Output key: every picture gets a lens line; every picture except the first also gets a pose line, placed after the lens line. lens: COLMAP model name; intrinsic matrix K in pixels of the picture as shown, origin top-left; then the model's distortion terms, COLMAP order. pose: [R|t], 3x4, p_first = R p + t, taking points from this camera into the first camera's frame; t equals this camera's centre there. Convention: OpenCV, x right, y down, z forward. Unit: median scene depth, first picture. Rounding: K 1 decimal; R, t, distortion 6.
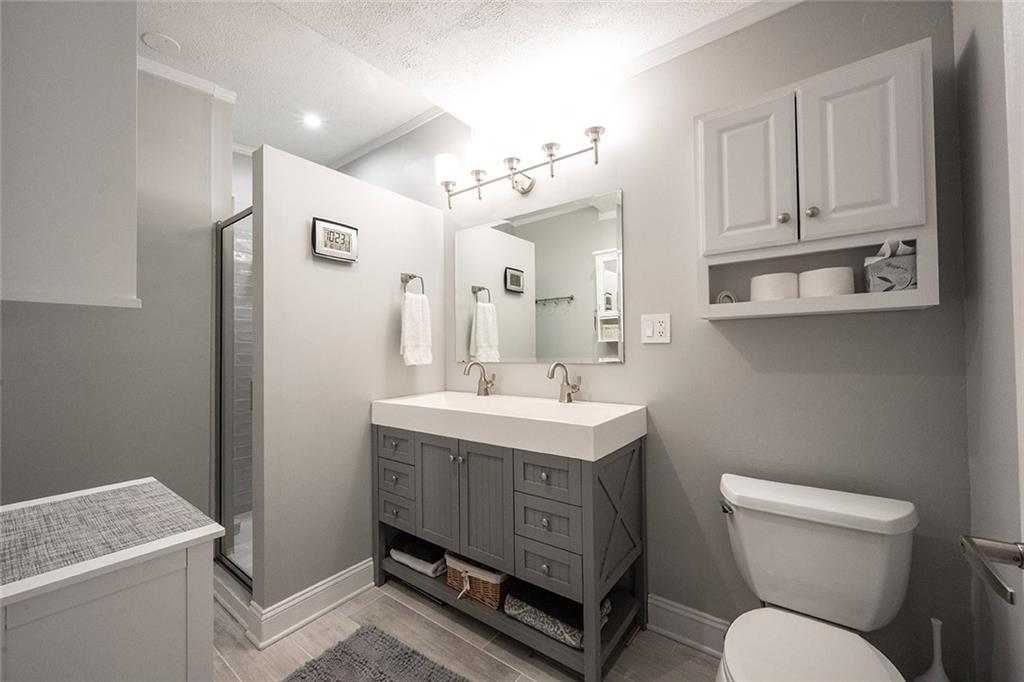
lens RADIAL K [[402.7, 0, 511.7], [0, 402.7, 342.4], [0, 0, 1]] dist [-0.001226, 0.000457]
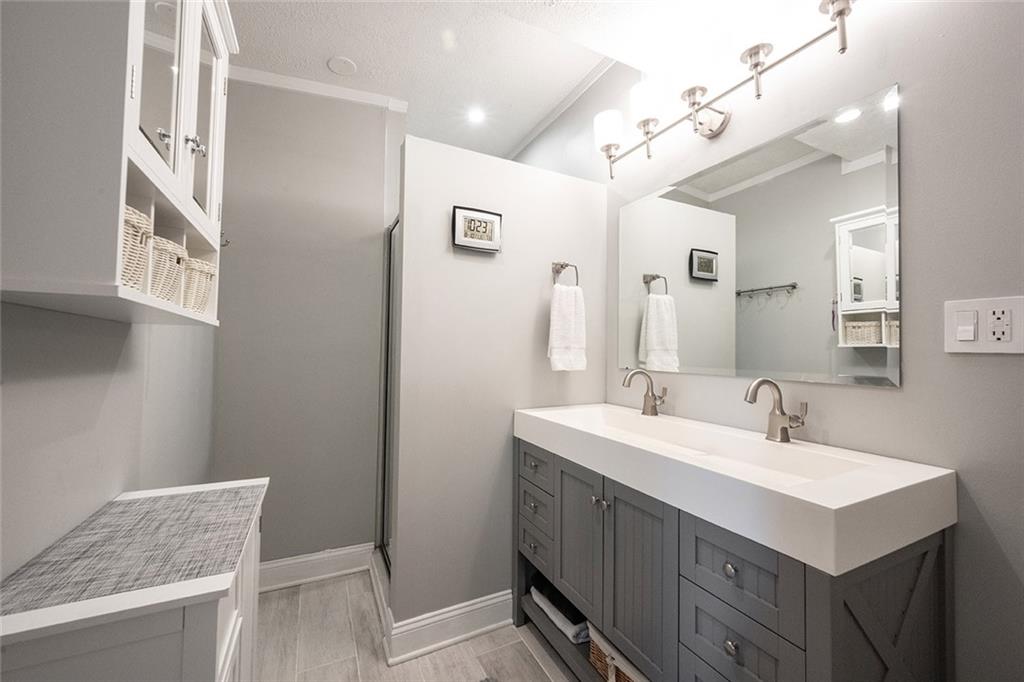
lens RADIAL K [[402.7, 0, 511.5], [0, 402.7, 338.9], [0, 0, 1]] dist [-0.001226, 0.000457]
pose [[0.893374, 0.012212, -0.449148, 0.040273], [-0.016113, 0.999858, -0.004865, -0.004278], [0.449025, 0.011583, 0.893444, 0.230387]]
